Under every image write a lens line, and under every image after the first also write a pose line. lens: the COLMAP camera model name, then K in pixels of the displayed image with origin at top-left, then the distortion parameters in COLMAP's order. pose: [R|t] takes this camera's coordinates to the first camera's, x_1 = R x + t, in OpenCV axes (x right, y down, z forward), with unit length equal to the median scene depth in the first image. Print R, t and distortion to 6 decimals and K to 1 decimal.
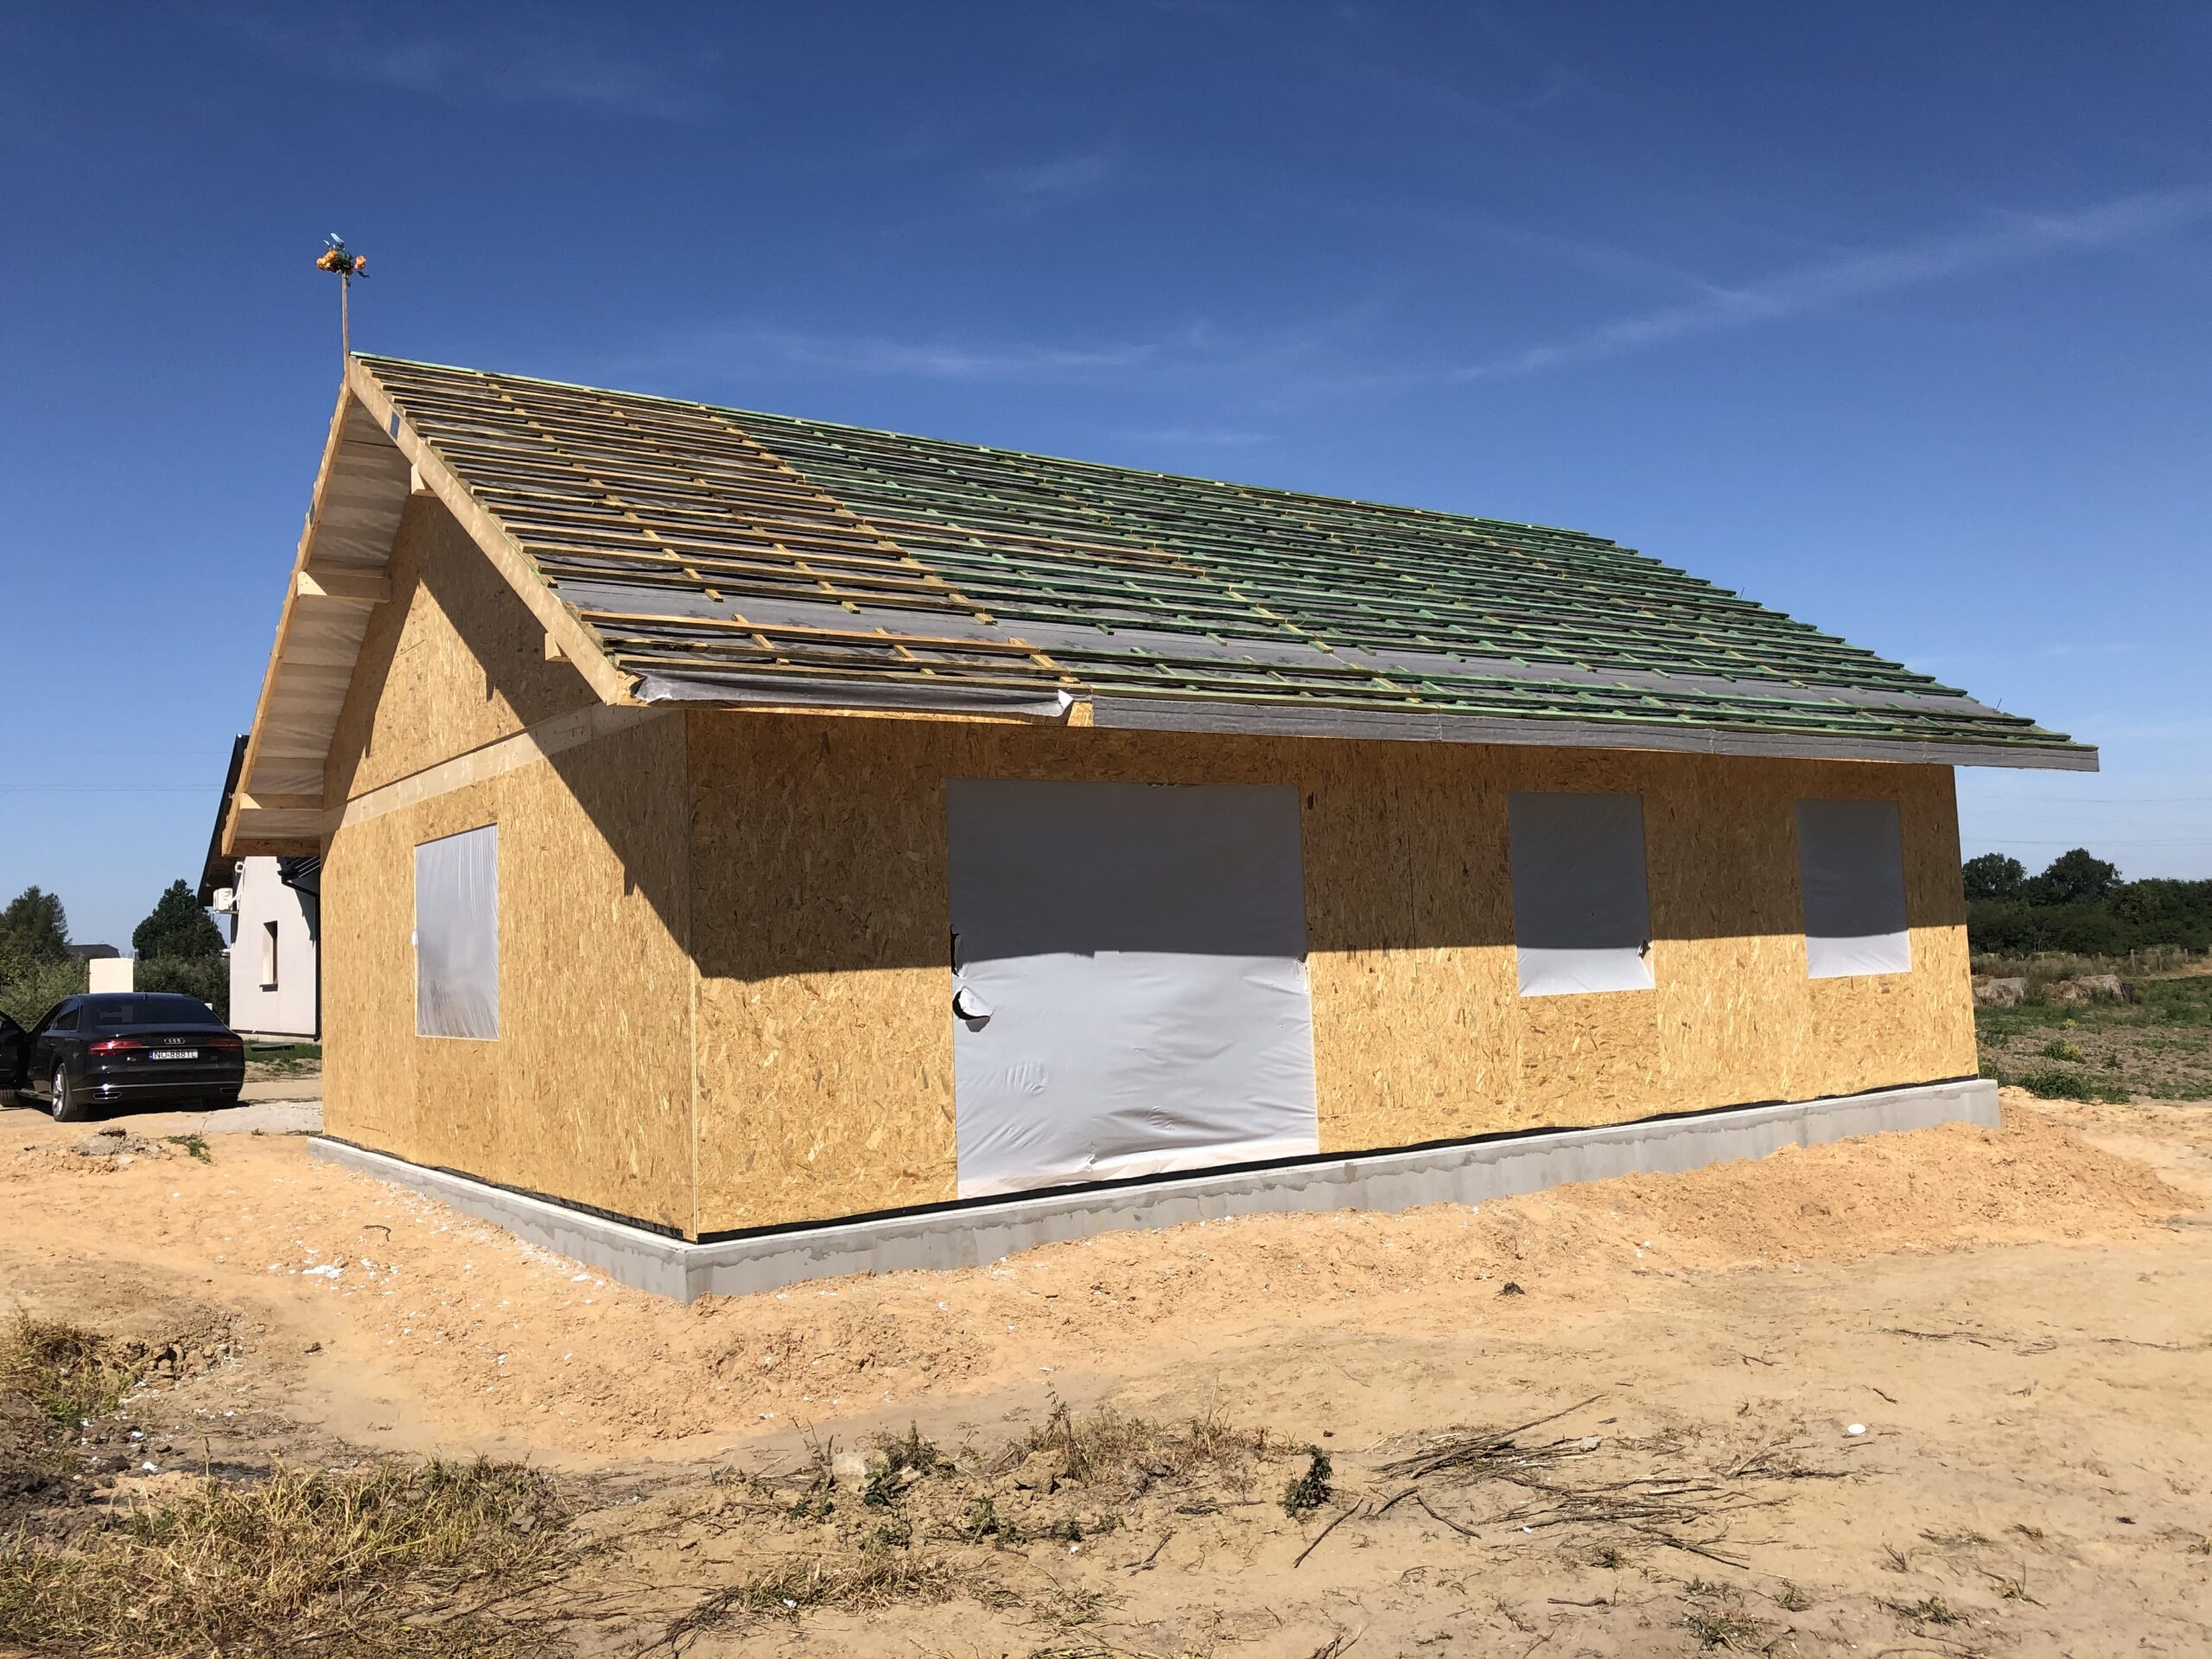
lens RADIAL K [[1839.6, 0, 1106.0], [0, 1839.6, 829.5], [0, 0, 1]] dist [0.005978, -0.002357]
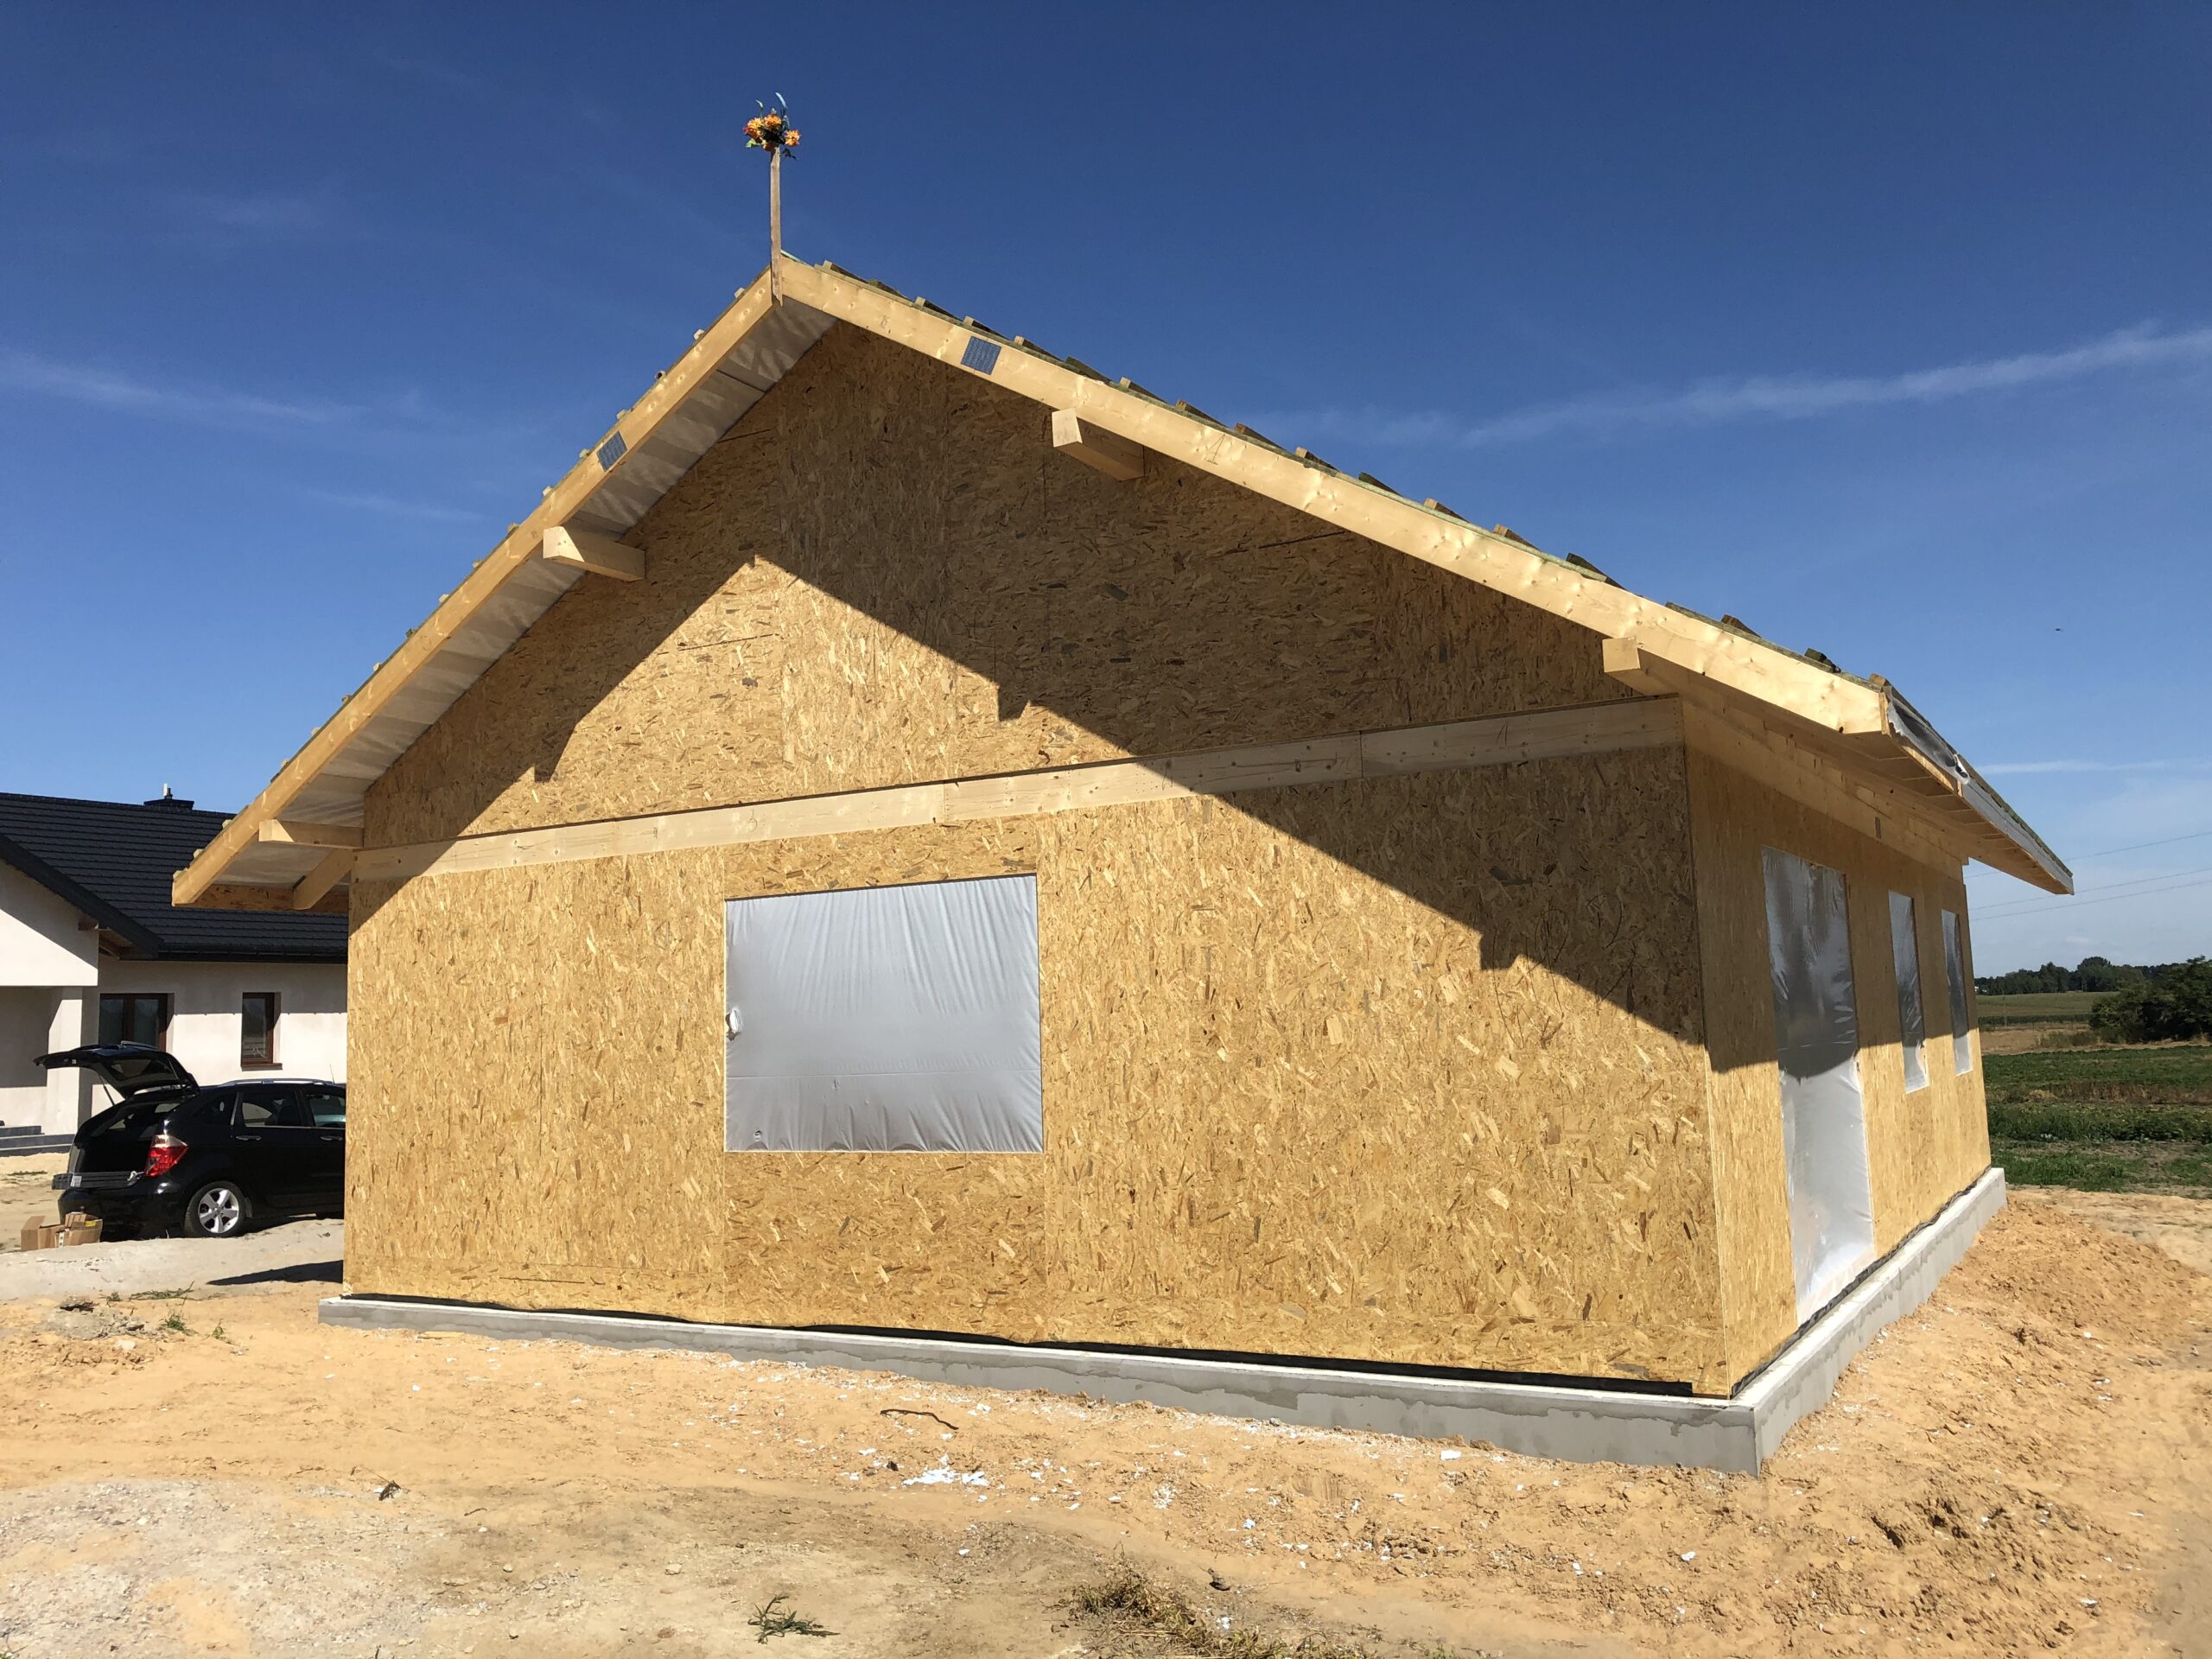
lens RADIAL K [[1797.5, 0, 1106.0], [0, 1797.5, 829.5], [0, 0, 1]] dist [0.065152, -0.007410]
pose [[0.899113, 0.060021, 0.433582, -0.559152], [-0.033946, 0.997132, -0.067642, 0.024936], [-0.436399, 0.046100, 0.898572, 0.256927]]
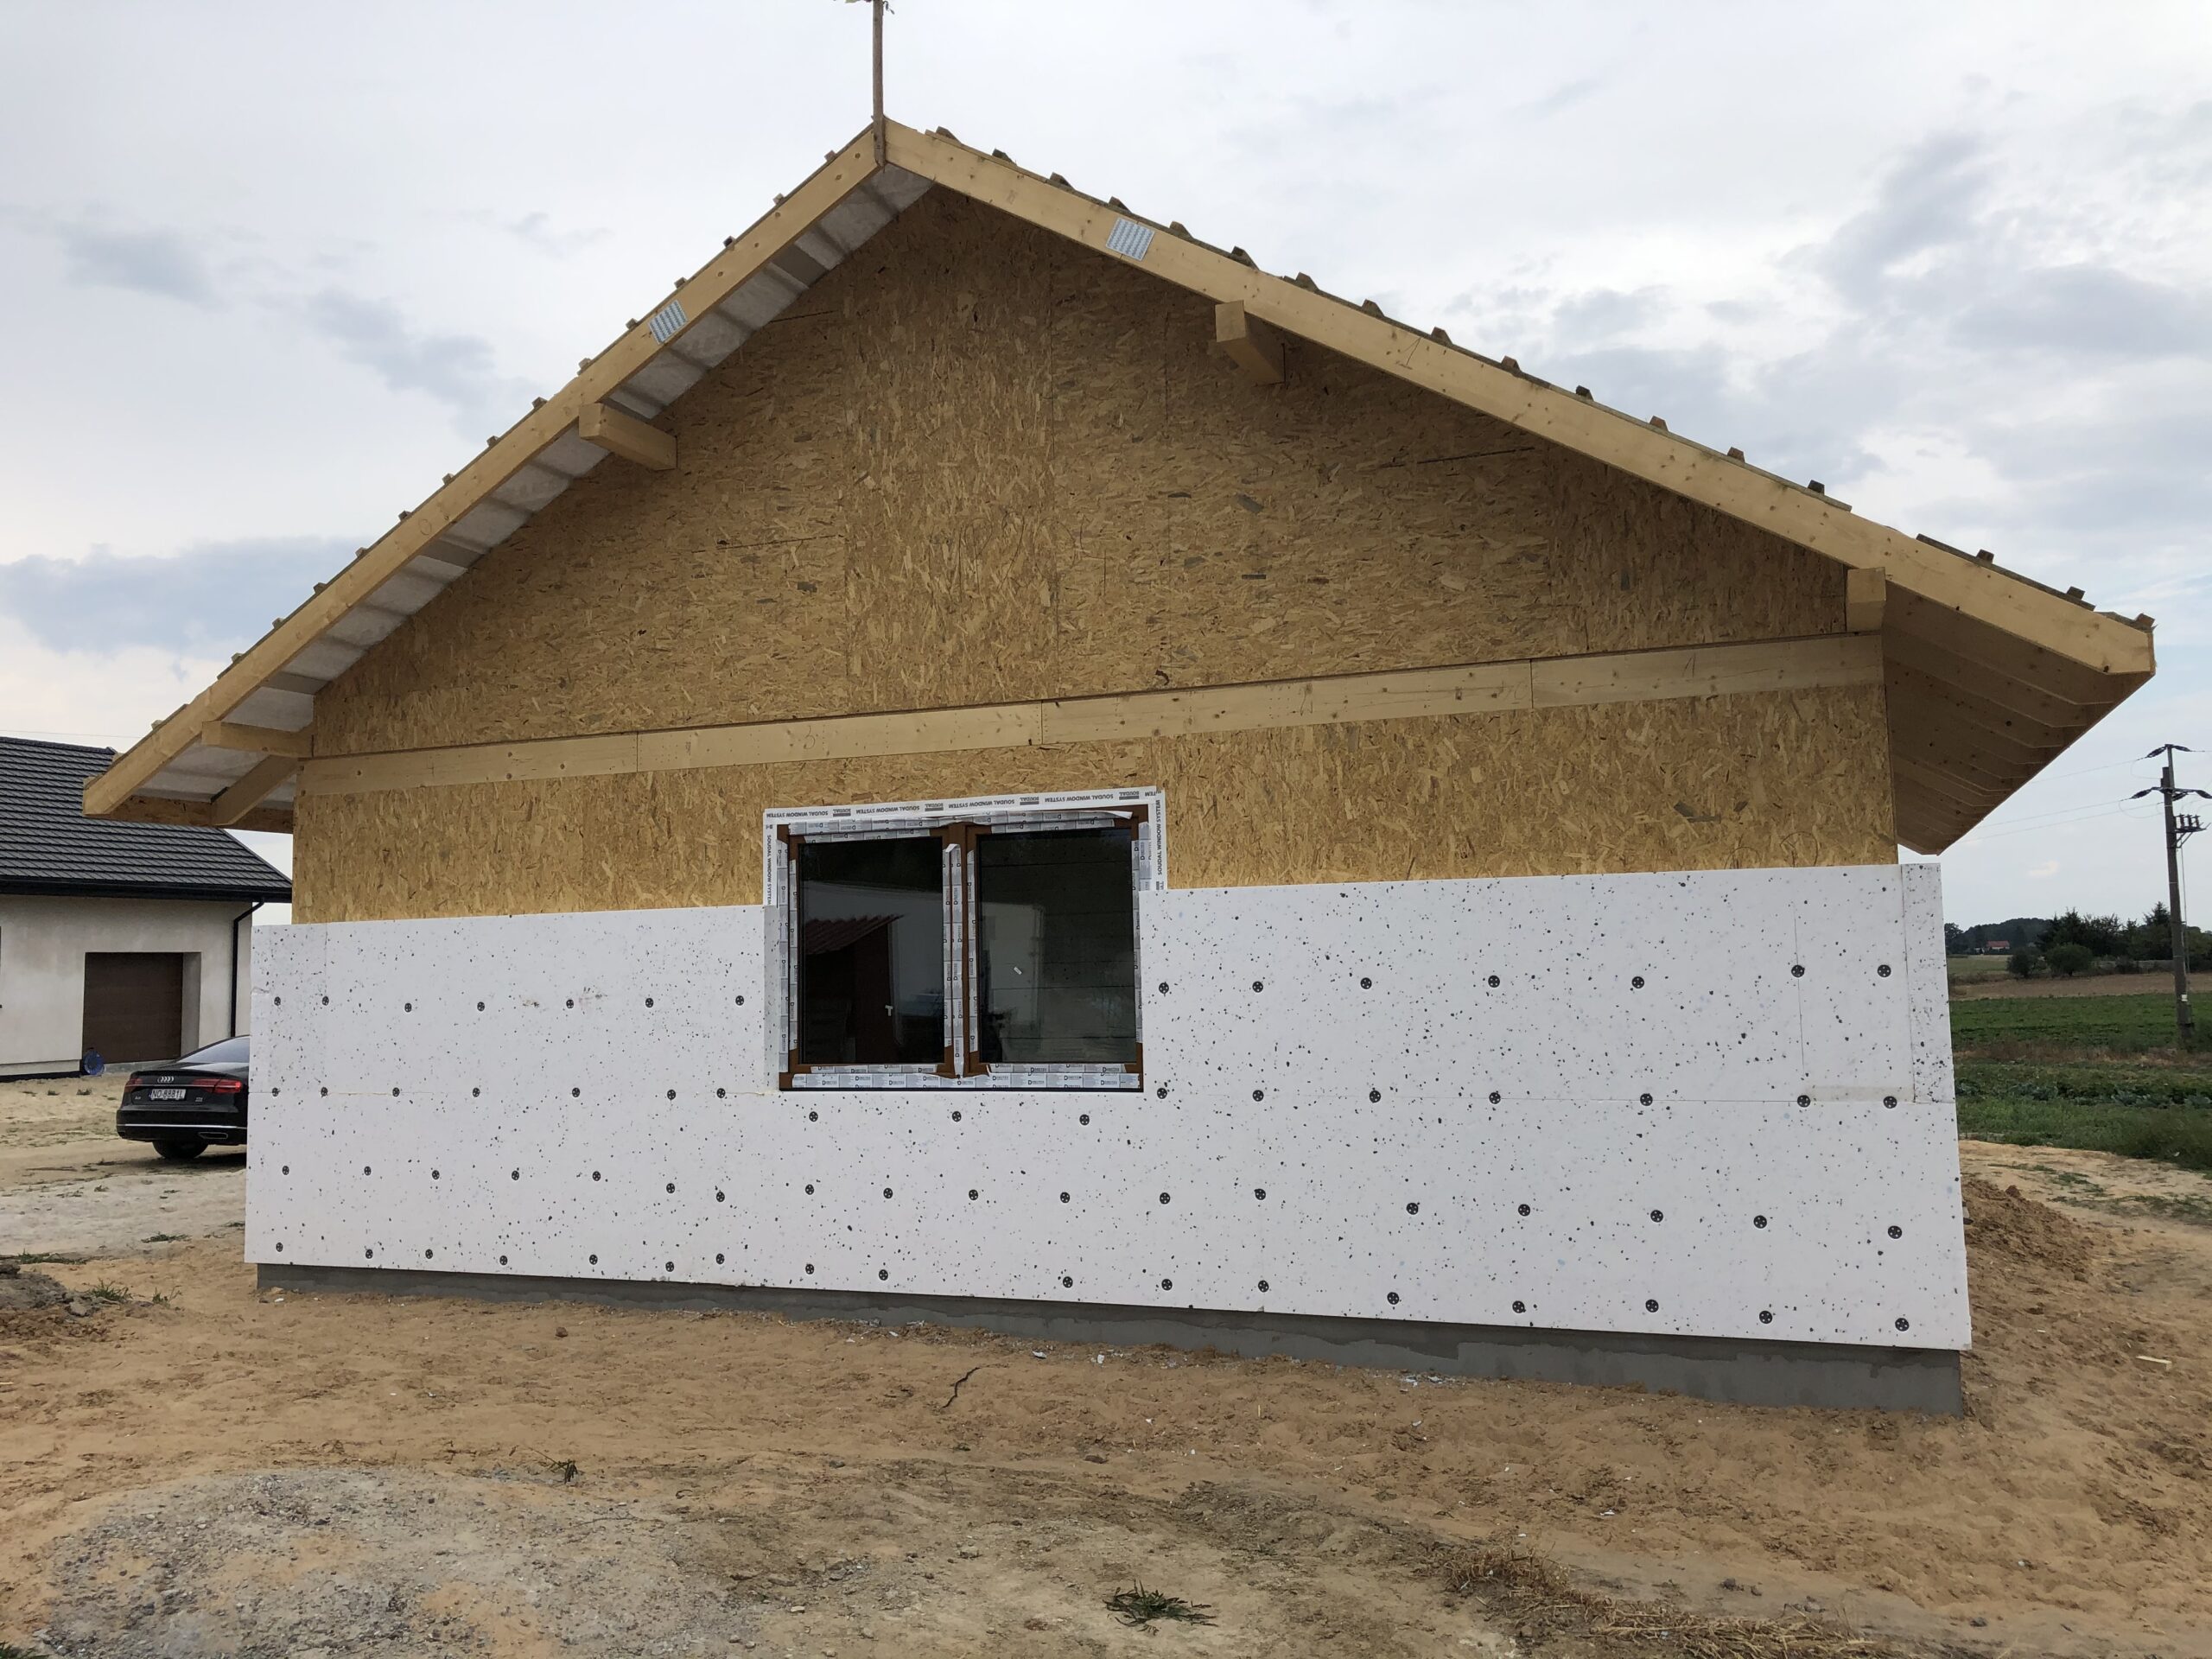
lens RADIAL K [[1797.5, 0, 1106.0], [0, 1797.5, 829.5], [0, 0, 1]] dist [0.065152, -0.007410]
pose [[0.820792, 0.068572, 0.567096, -0.662301], [-0.050605, 0.997594, -0.047383, 0.037709], [-0.568981, 0.010193, 0.822288, 0.362213]]
